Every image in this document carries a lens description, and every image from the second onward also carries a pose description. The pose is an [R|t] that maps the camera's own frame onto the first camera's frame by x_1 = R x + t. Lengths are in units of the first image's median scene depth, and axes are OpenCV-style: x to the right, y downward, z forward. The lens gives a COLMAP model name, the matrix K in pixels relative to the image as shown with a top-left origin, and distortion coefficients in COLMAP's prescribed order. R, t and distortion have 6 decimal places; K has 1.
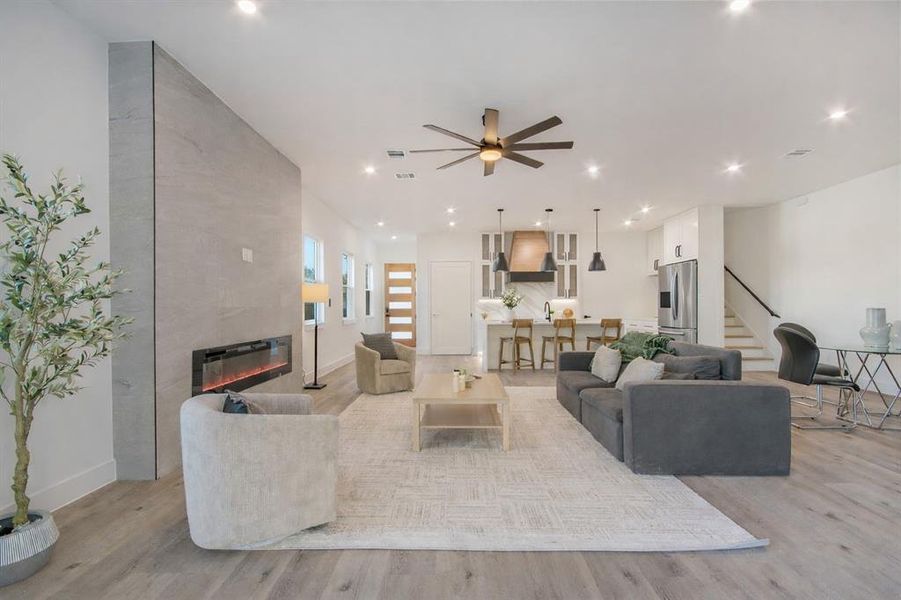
lens RADIAL K [[396.7, 0, 453.8], [0, 396.7, 309.7], [0, 0, 1]] dist [-0.000428, -0.000325]
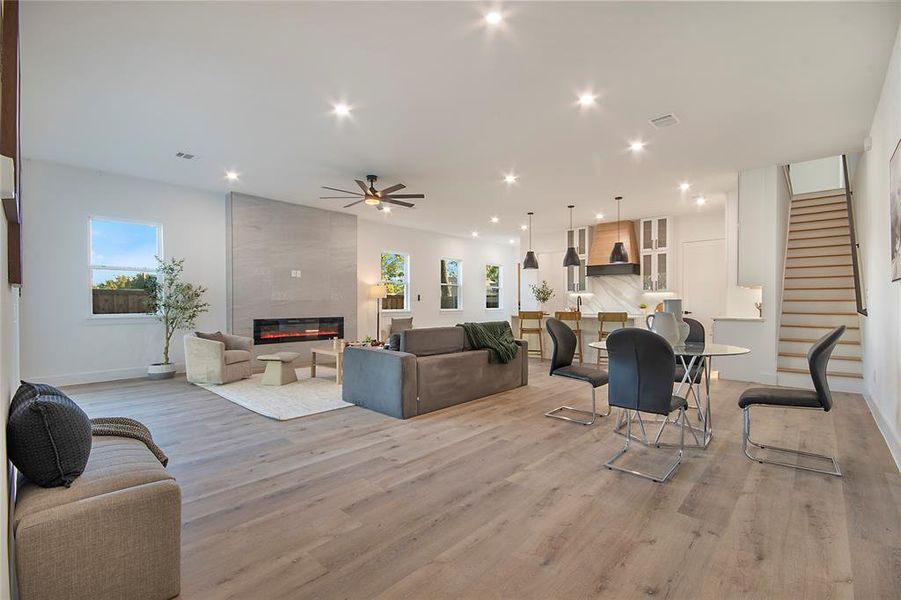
lens RADIAL K [[401.2, 0, 453.9], [0, 401.2, 303.8], [0, 0, 1]] dist [0.000058, -0.000931]
pose [[0.750389, 0.005330, -0.660975, 0.557576], [-0.006387, 0.999979, 0.000813, 0.002127], [0.660966, 0.003612, 0.750407, 0.015264]]
